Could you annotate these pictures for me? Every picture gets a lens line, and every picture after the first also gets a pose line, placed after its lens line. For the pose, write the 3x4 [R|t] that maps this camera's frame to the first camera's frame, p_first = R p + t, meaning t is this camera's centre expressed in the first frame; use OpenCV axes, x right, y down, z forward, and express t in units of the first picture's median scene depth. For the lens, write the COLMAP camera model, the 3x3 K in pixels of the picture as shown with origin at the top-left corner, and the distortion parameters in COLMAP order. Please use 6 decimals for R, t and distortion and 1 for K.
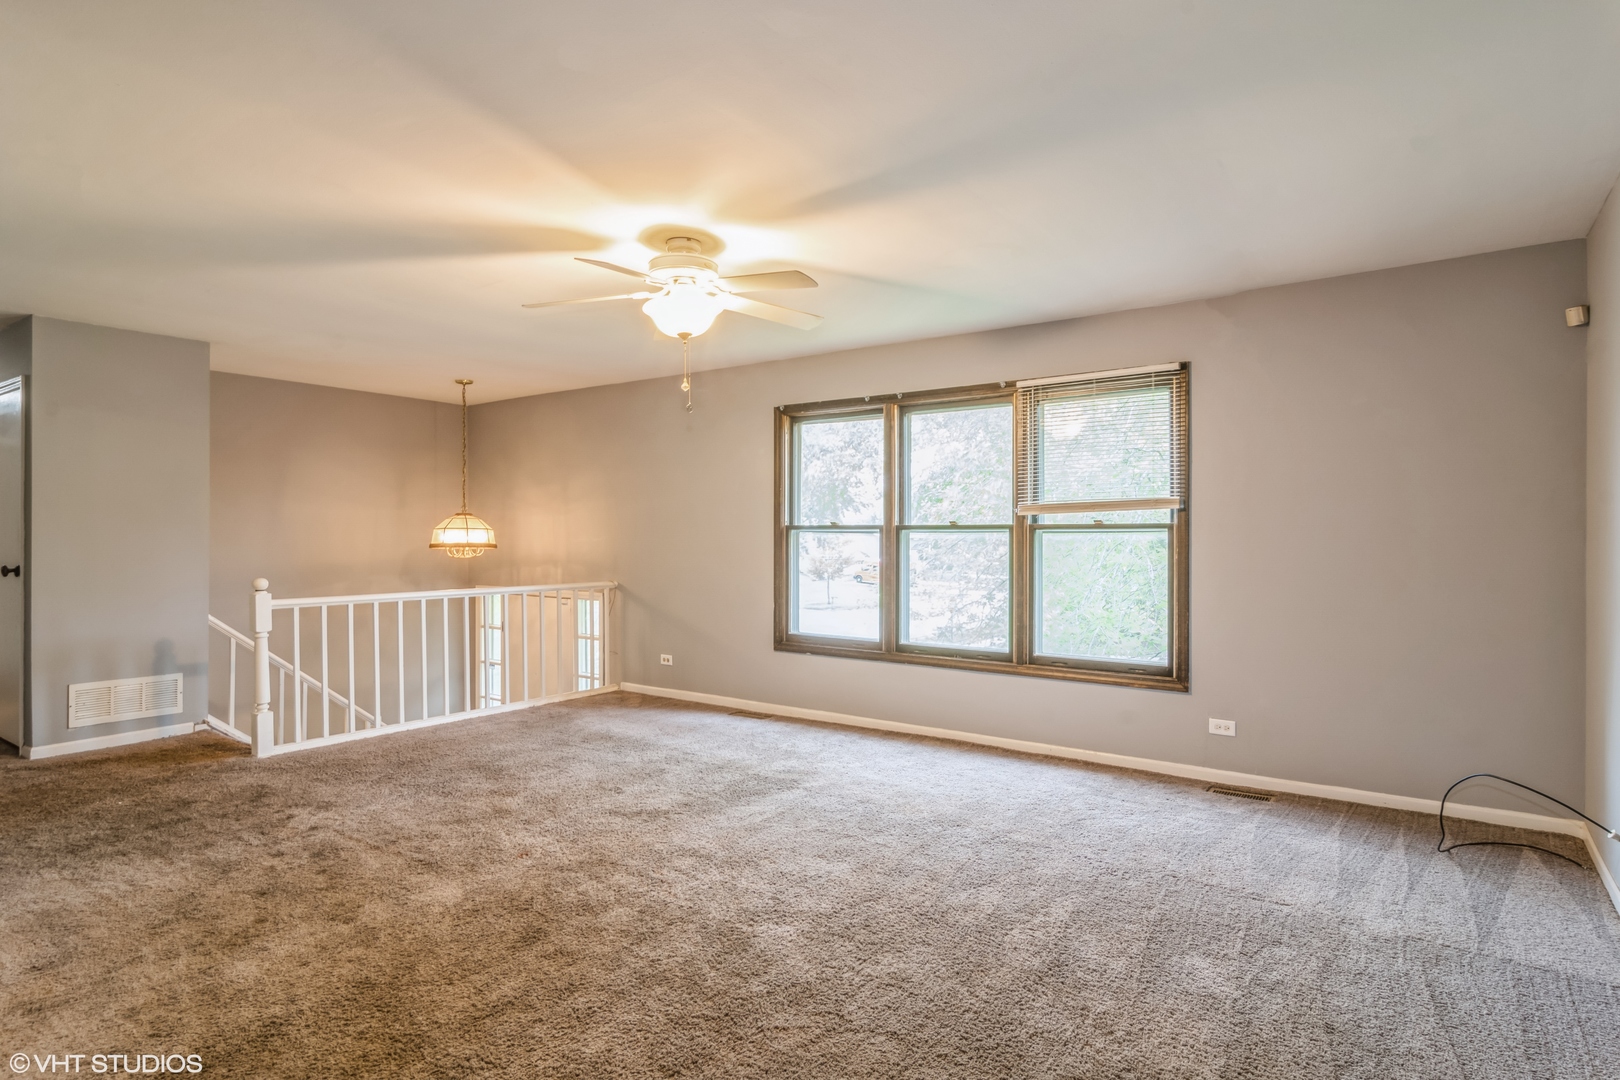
lens RADIAL K [[872.7, 0, 811.7], [0, 872.7, 540.6], [0, 0, 1]] dist [0.007290, 0.003907]
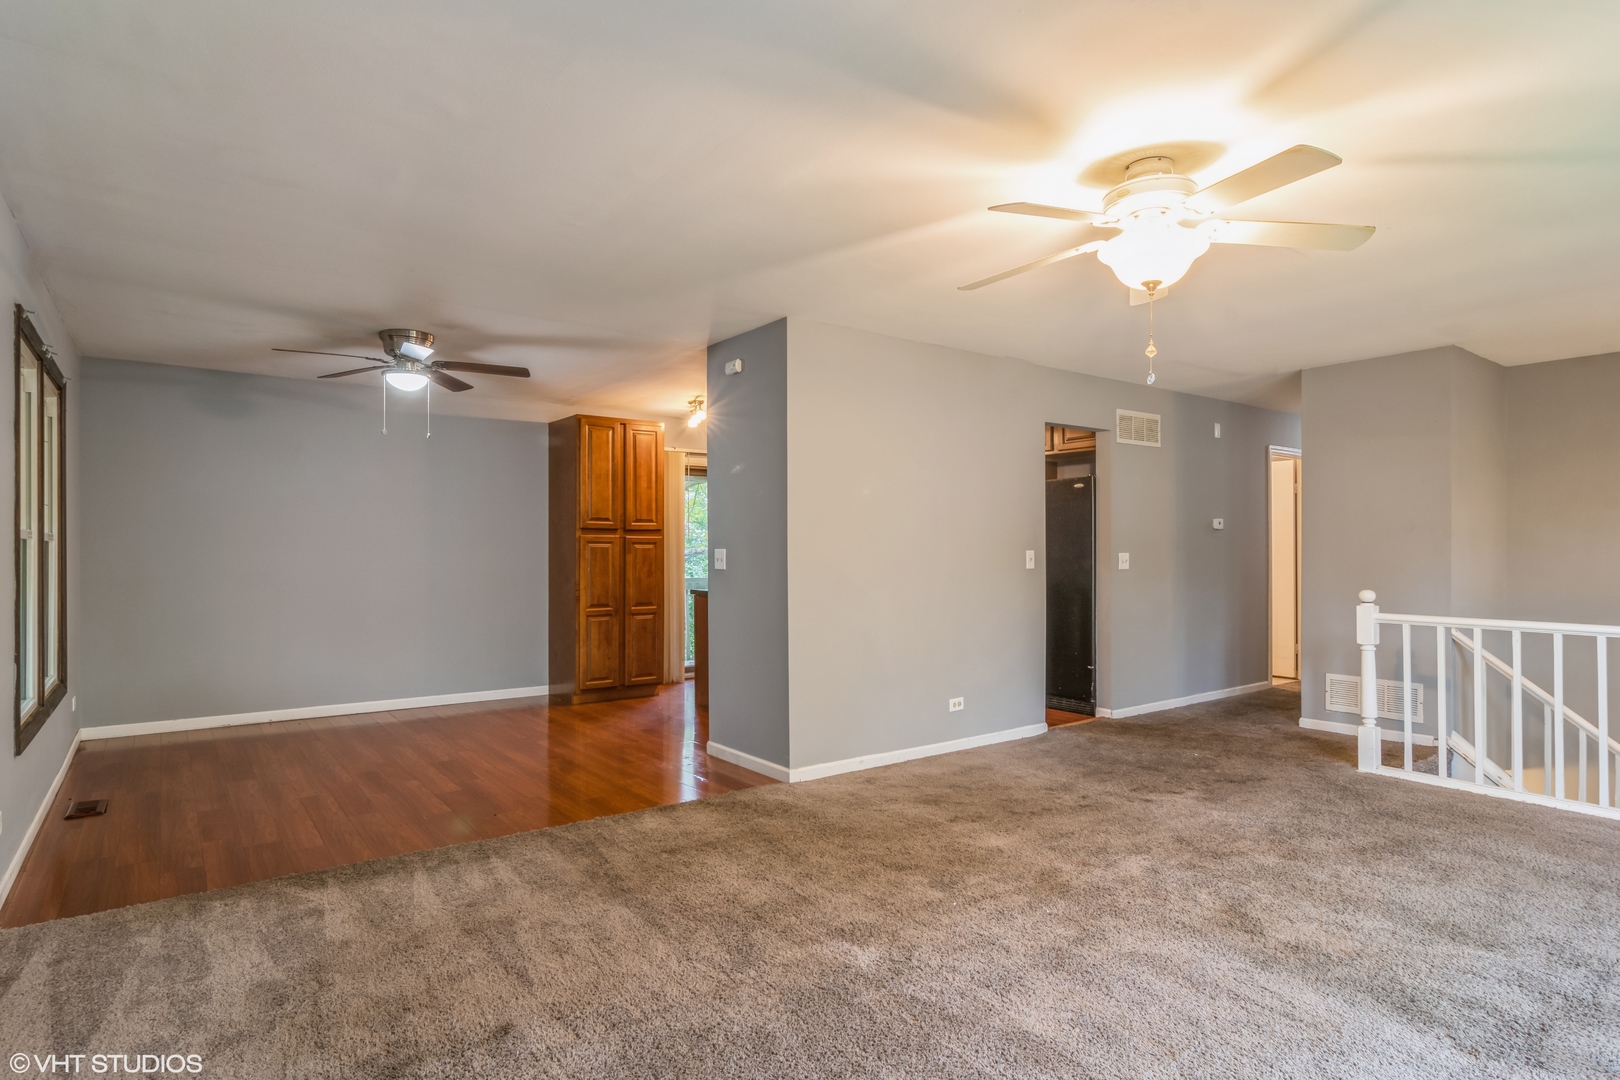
lens RADIAL K [[872.7, 0, 795.8], [0, 872.7, 548.4], [0, 0, 1]] dist [0.007290, 0.003907]
pose [[-0.312581, -0.001359, -0.949890, 0.627683], [-0.008952, 0.999959, 0.001515, 0.001216], [0.949849, 0.008977, -0.312581, 0.866645]]
